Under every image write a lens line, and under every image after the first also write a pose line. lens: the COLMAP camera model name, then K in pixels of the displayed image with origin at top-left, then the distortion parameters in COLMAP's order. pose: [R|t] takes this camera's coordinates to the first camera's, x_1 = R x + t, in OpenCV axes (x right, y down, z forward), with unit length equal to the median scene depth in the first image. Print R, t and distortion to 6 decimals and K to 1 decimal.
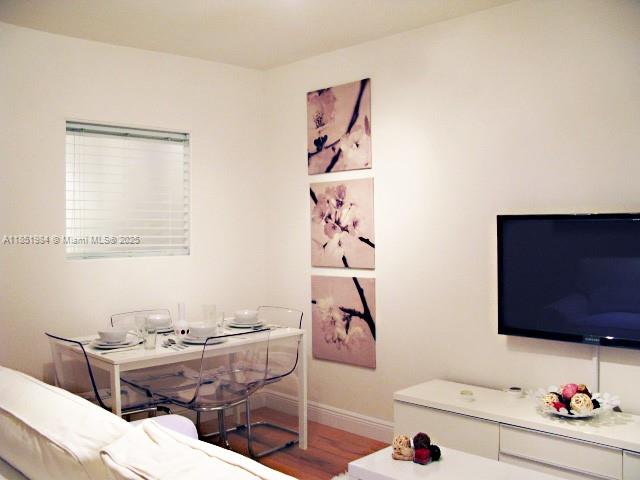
lens RADIAL K [[640.7, 0, 320.0], [0, 640.7, 240.0], [0, 0, 1]] dist [-0.229979, 0.321034]
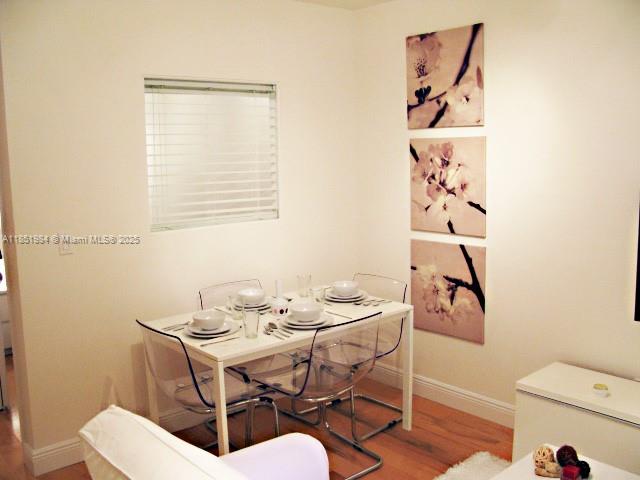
lens RADIAL K [[640.7, 0, 320.0], [0, 640.7, 240.0], [0, 0, 1]] dist [-0.229979, 0.321034]
pose [[0.997461, -0.000496, -0.071209, -0.084930], [0.009582, 0.991818, 0.127300, -0.066713], [0.070564, -0.127659, 0.989305, 0.088545]]
